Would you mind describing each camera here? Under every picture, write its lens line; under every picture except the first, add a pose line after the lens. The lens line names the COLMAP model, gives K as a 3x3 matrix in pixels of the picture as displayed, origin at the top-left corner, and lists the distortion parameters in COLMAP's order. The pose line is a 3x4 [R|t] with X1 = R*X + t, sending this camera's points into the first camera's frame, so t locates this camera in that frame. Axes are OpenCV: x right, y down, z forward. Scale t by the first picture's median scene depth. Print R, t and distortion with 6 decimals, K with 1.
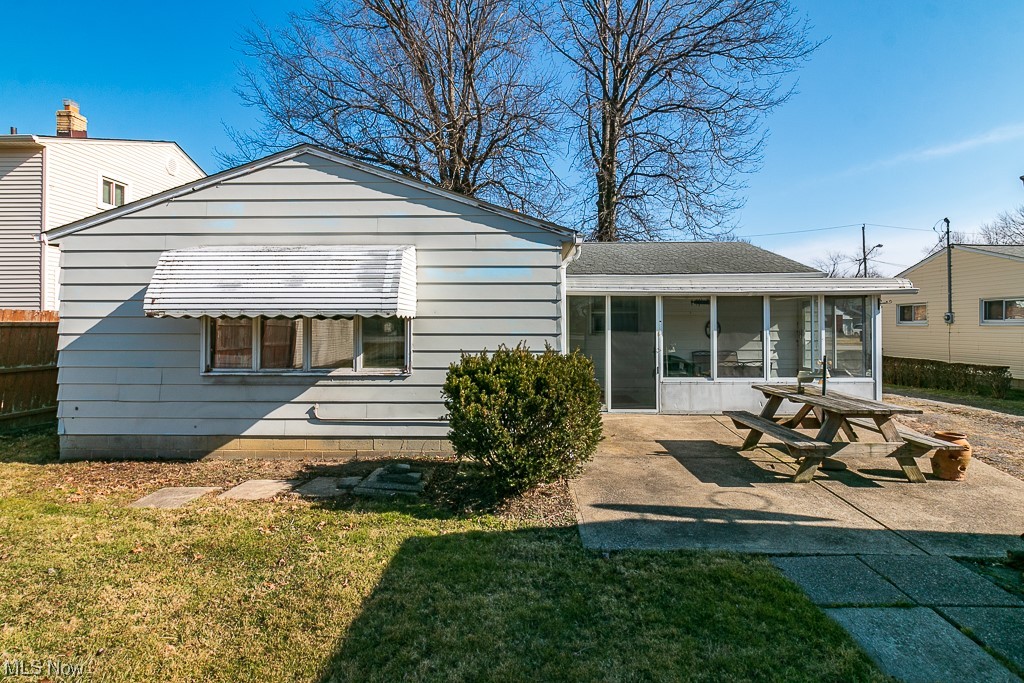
lens RADIAL K [[492.6, 0, 519.4], [0, 492.6, 326.5], [0, 0, 1]] dist [-0.002628, -0.000729]
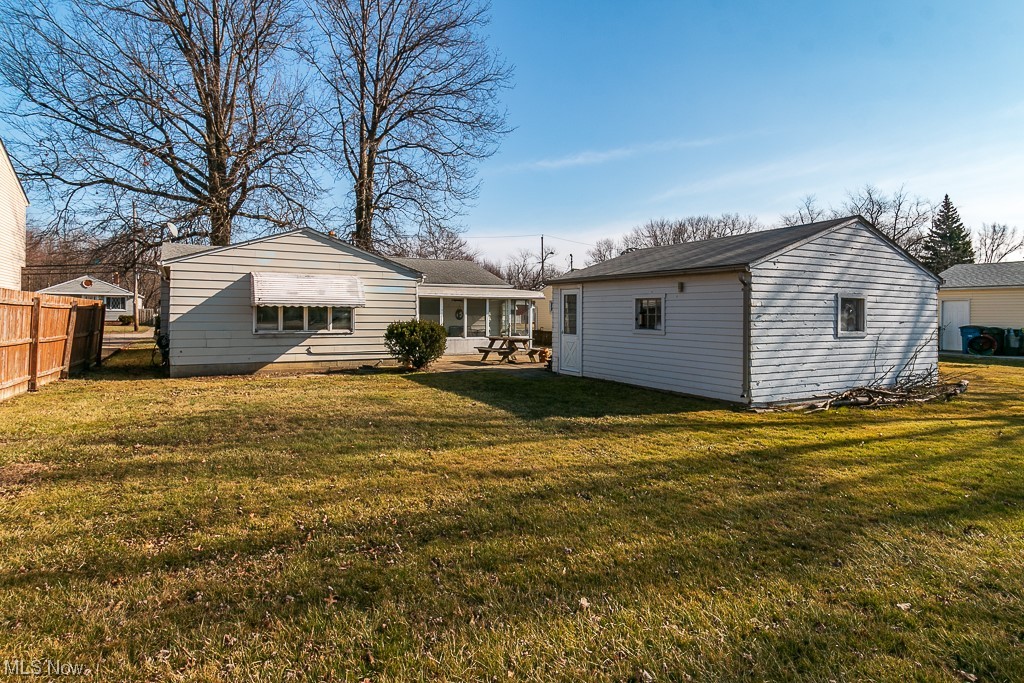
lens RADIAL K [[555.2, 0, 510.3], [0, 555.2, 310.0], [0, 0, 1]] dist [-0.002914, -0.000859]
pose [[0.857050, 0.011316, 0.515108, -0.654064], [-0.008925, 0.999935, -0.007117, 0.004034], [-0.515155, 0.001502, 0.857095, -1.113403]]
